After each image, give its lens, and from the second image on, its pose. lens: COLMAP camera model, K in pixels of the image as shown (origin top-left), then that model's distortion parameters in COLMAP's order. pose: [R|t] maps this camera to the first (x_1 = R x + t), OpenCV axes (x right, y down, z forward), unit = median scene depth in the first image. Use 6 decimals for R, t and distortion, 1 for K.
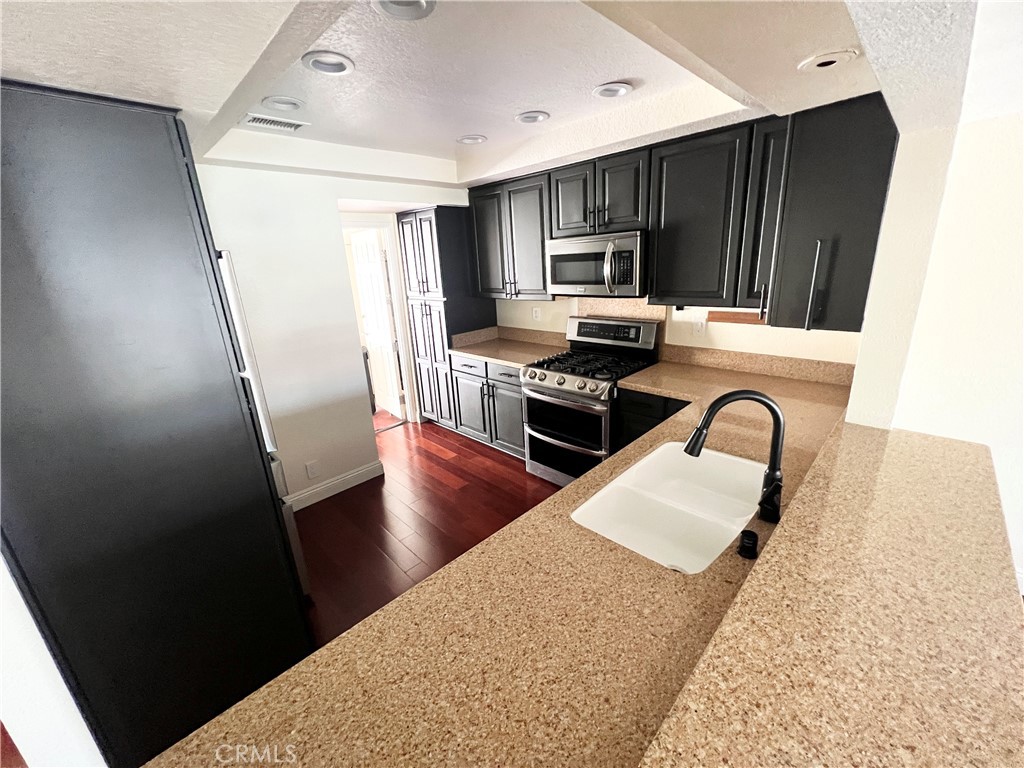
lens RADIAL K [[411.9, 0, 512.0], [0, 411.9, 382.4], [0, 0, 1]] dist [0.001092, 0.000374]
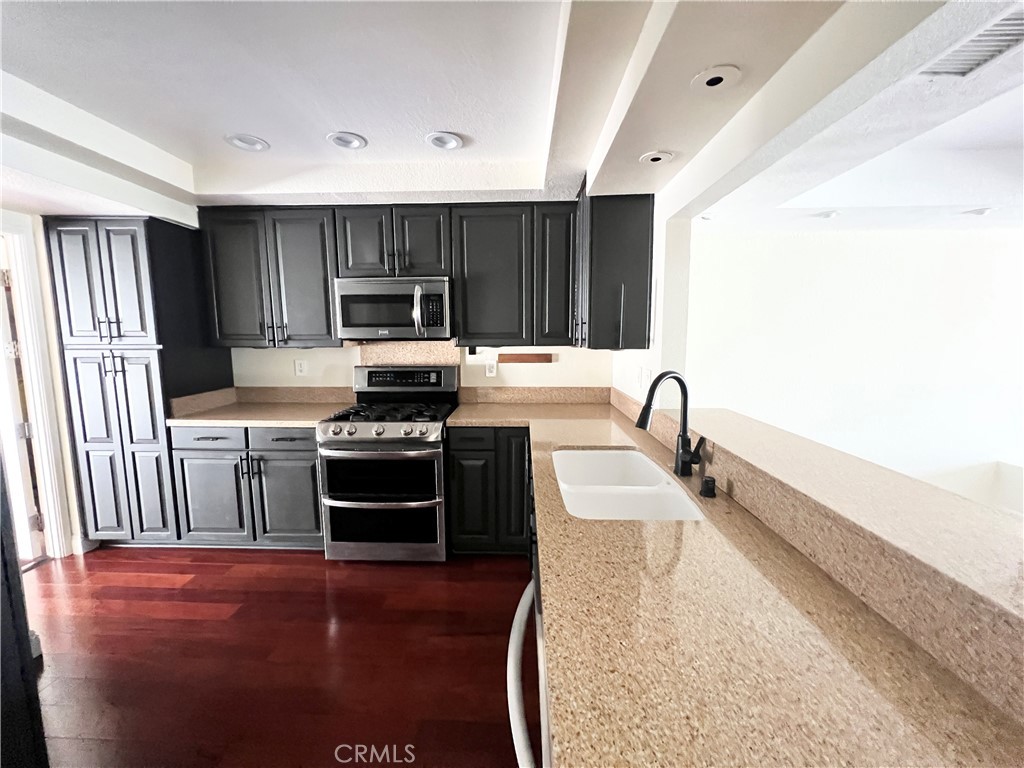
lens RADIAL K [[410.2, 0, 510.1], [0, 410.2, 382.9], [0, 0, 1]] dist [-0.002226, 0.000401]
pose [[0.728944, -0.033463, 0.683755, -0.235839], [0.165099, 0.977916, -0.128151, 0.048119], [-0.664367, 0.206302, 0.718370, 0.148110]]
